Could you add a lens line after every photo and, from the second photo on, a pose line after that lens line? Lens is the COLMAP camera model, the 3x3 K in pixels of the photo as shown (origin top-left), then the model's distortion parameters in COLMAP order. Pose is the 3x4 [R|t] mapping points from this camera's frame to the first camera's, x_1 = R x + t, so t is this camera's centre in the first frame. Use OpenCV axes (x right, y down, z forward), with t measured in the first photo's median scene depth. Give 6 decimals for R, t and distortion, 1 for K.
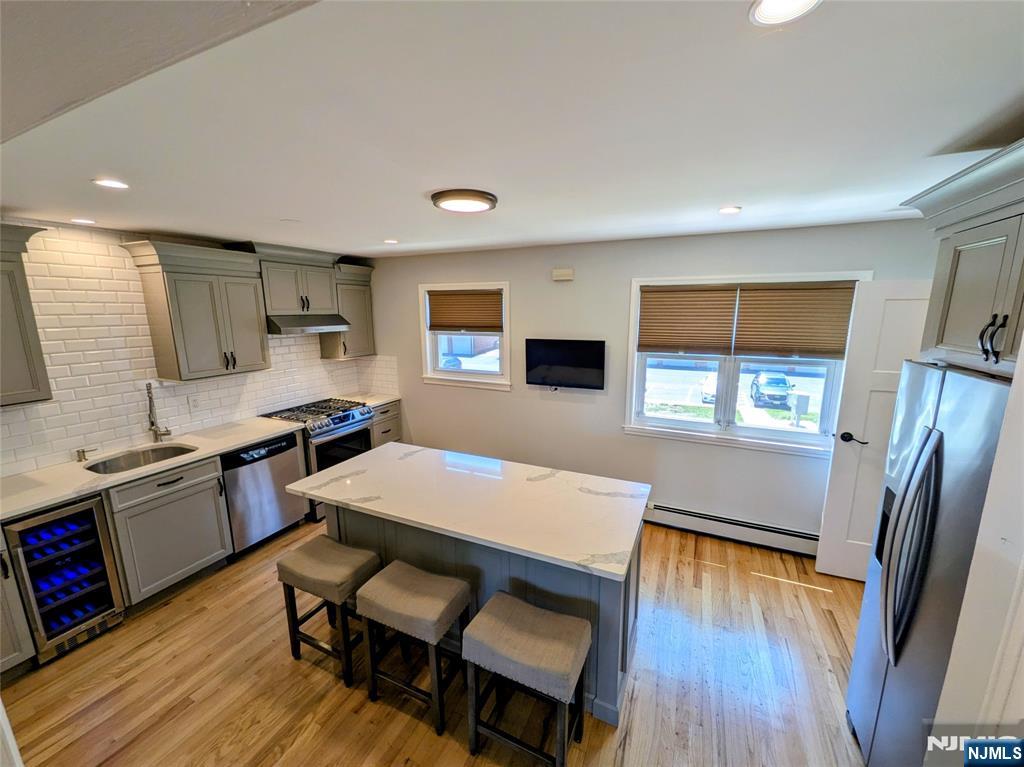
lens RADIAL K [[403.7, 0, 512.2], [0, 403.7, 385.8], [0, 0, 1]] dist [0.005810, -0.000012]
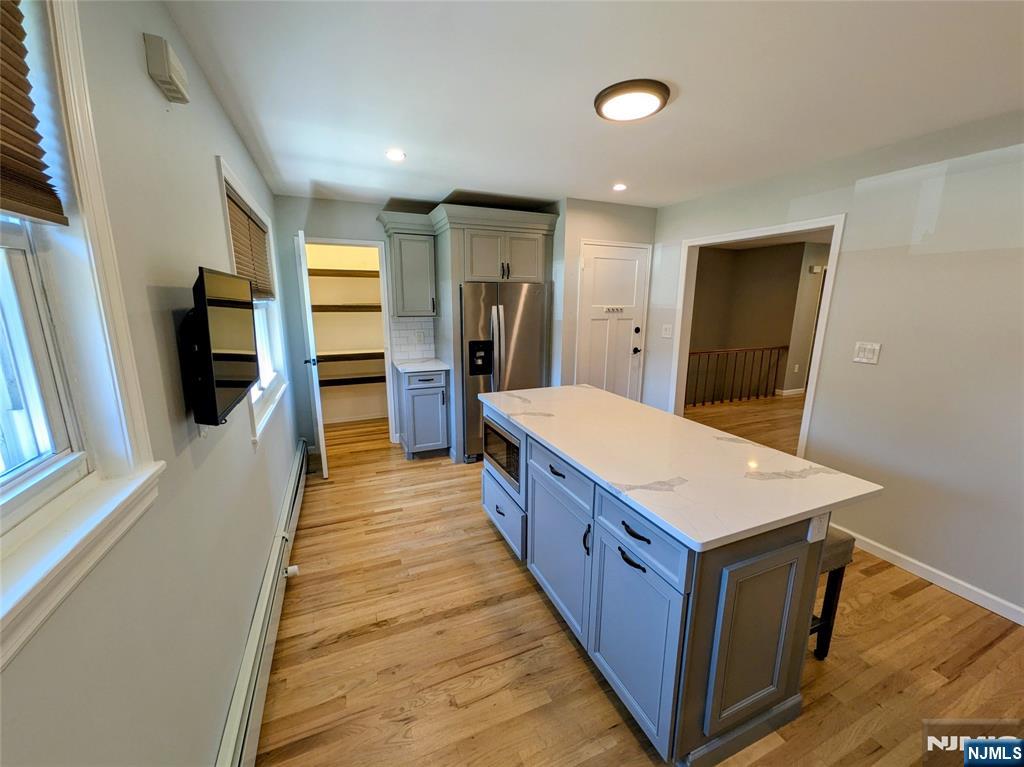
lens RADIAL K [[403.7, 0, 512.2], [0, 403.7, 385.8], [0, 0, 1]] dist [0.005810, -0.000012]
pose [[-0.743852, -0.136854, 0.654183, -0.372001], [0.125310, 0.932894, 0.337647, -0.124540], [-0.656492, 0.333135, -0.676786, 1.240180]]
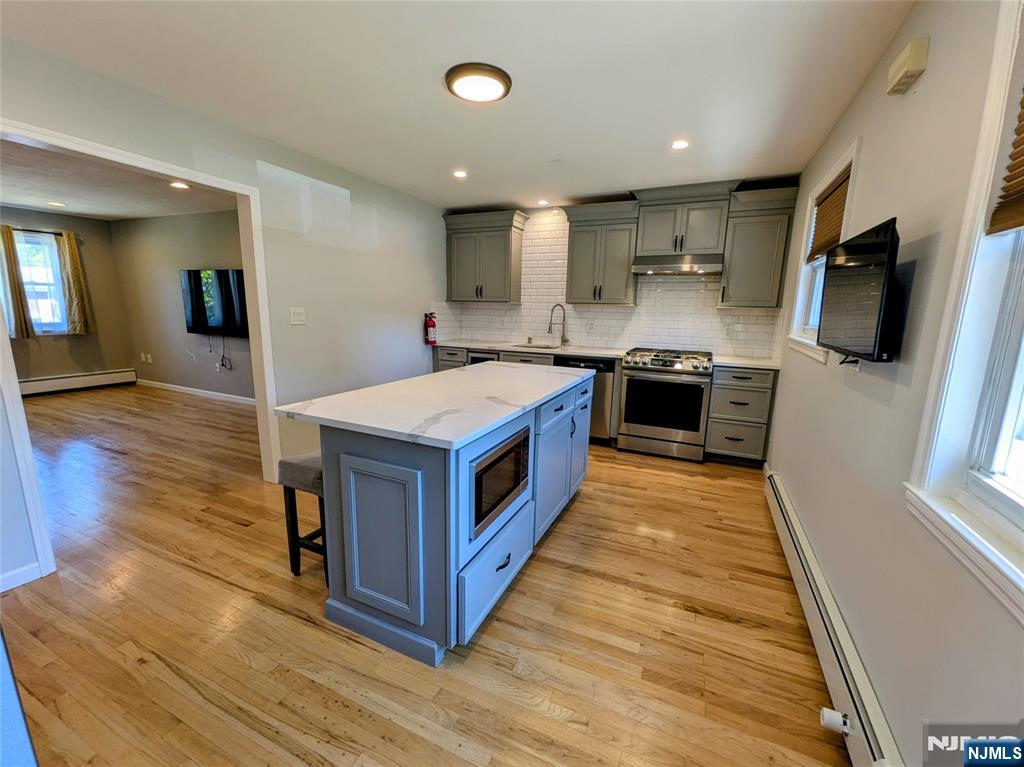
lens RADIAL K [[418.0, 0, 514.7], [0, 418.0, 385.9], [0, 0, 1]] dist [0.016171, 0.000236]
pose [[0.006067, 0.191154, -0.981541, 0.650554], [-0.209912, 0.959933, 0.185649, 0.029080], [0.977701, 0.204911, 0.045949, 0.737185]]
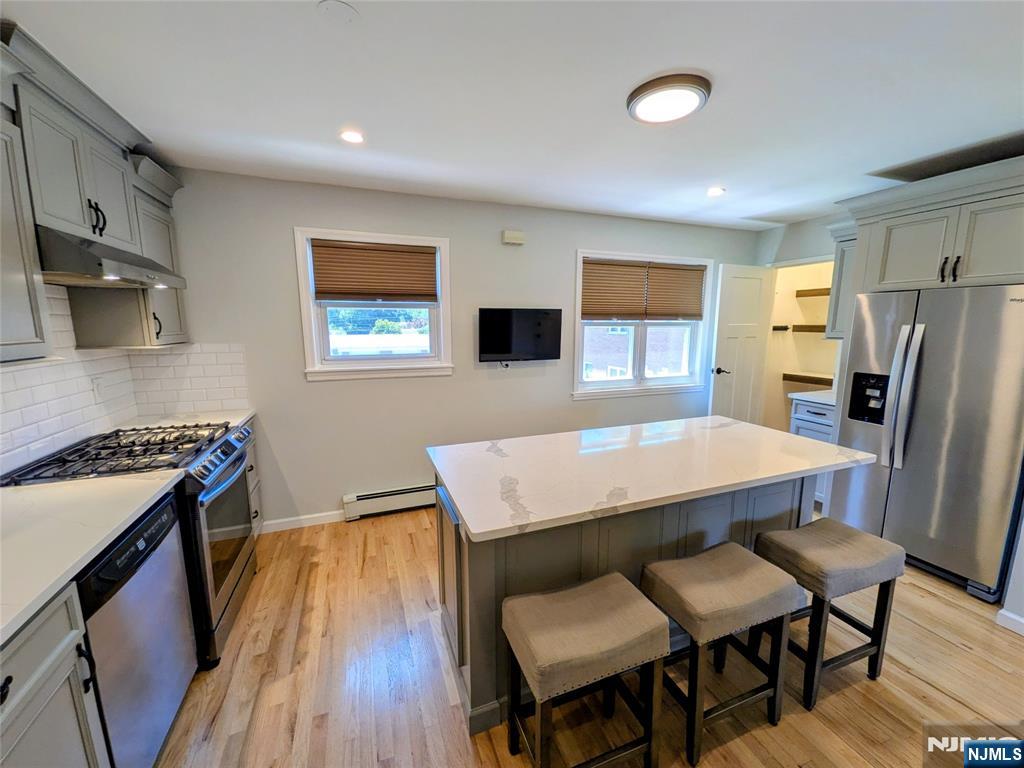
lens RADIAL K [[403.7, 0, 512.2], [0, 403.7, 386.3], [0, 0, 1]] dist [0.005810, -0.000012]
pose [[0.696923, -0.108169, 0.708942, -0.619498], [0.131836, 0.991036, 0.021609, 0.043087], [-0.704924, 0.078404, 0.704936, 0.420246]]
